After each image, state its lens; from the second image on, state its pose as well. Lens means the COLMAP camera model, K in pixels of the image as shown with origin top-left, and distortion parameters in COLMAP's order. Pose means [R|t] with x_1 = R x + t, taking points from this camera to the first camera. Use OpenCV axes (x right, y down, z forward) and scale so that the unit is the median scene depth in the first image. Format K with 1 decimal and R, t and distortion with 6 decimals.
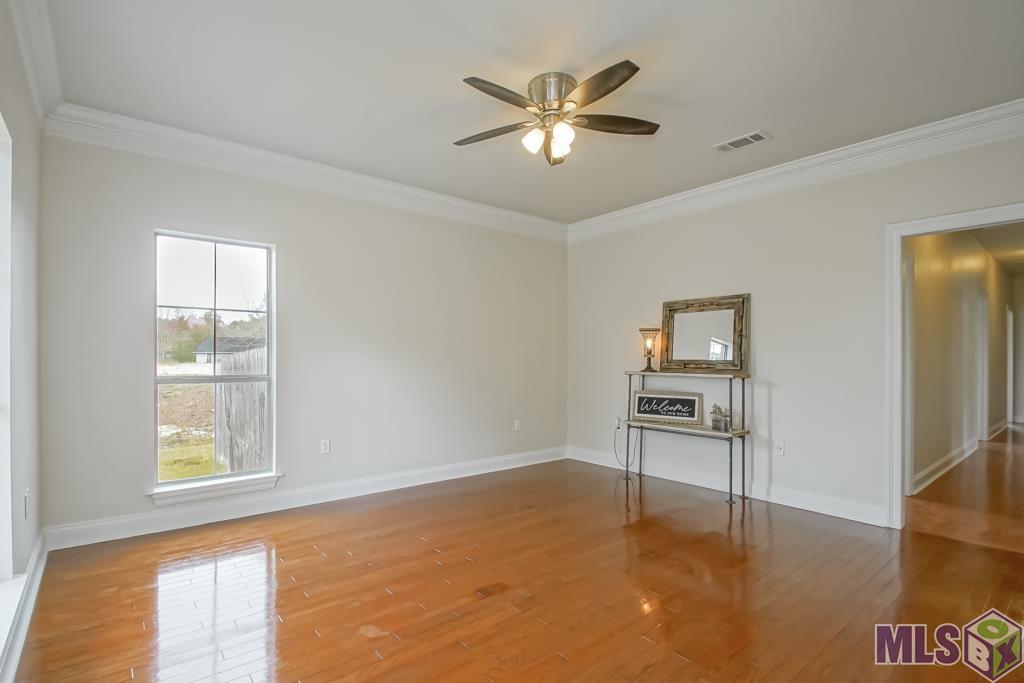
lens RADIAL K [[494.6, 0, 500.4], [0, 494.6, 360.0], [0, 0, 1]] dist [-0.001691, -0.000250]
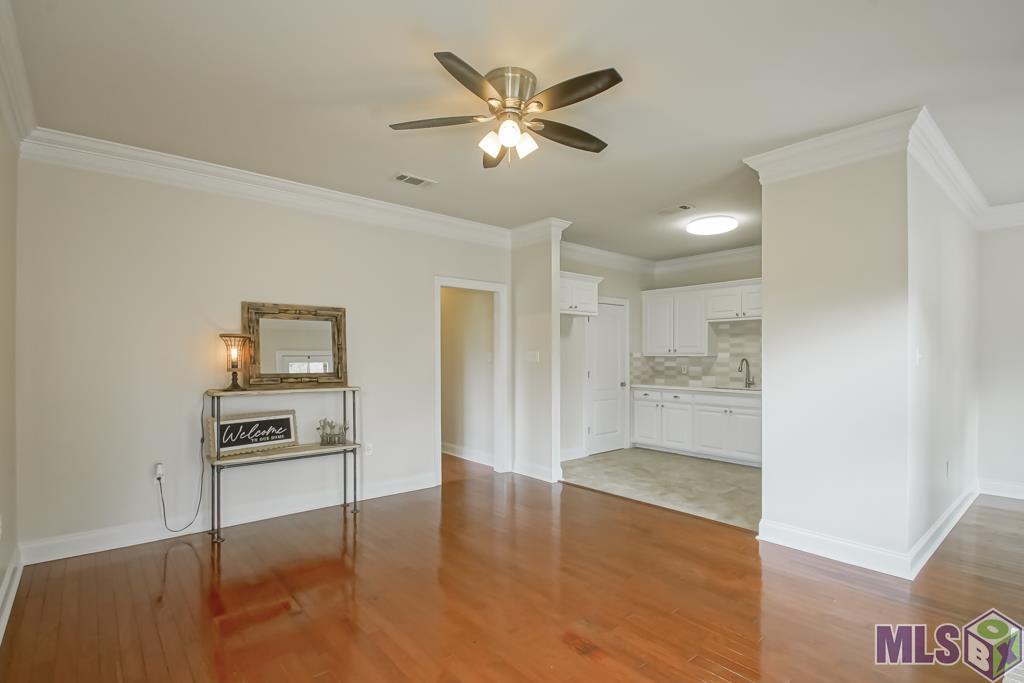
lens RADIAL K [[494.6, 0, 500.4], [0, 494.6, 360.0], [0, 0, 1]] dist [-0.001691, -0.000250]
pose [[-0.010344, -0.009154, 0.999905, -0.493308], [0.001251, 0.999957, 0.009167, -0.031657], [-0.999946, 0.001345, -0.010333, 0.626204]]
